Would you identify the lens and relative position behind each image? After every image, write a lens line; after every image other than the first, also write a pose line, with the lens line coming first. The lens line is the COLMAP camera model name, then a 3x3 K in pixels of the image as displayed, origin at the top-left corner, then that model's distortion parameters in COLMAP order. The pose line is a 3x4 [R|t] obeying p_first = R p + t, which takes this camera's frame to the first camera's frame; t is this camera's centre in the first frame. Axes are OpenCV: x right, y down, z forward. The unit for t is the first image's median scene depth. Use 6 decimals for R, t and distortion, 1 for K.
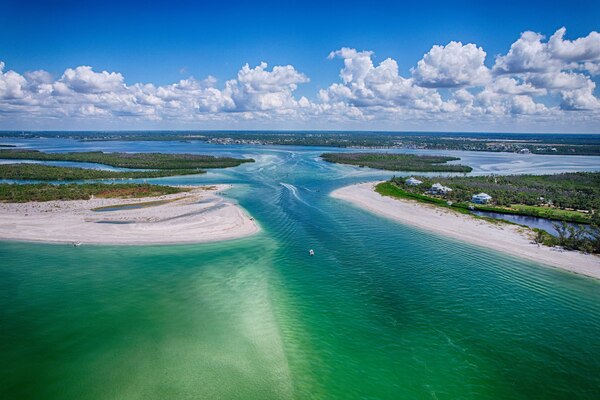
lens RADIAL K [[392.6, 0, 300.0], [0, 392.6, 200.0], [0, 0, 1]] dist [-0.082721, 0.082564]
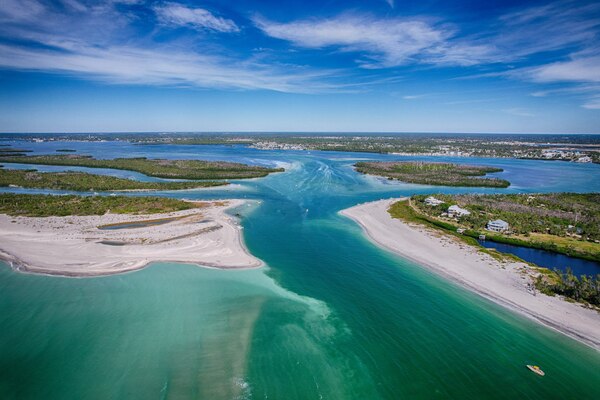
lens RADIAL K [[392.6, 0, 300.0], [0, 392.6, 200.0], [0, 0, 1]] dist [-0.082721, 0.082564]
pose [[0.991278, 0.021531, -0.130017, 0.105354], [-0.021812, 0.999762, -0.000736, -0.046612], [0.129971, 0.003565, 0.991511, 0.026178]]
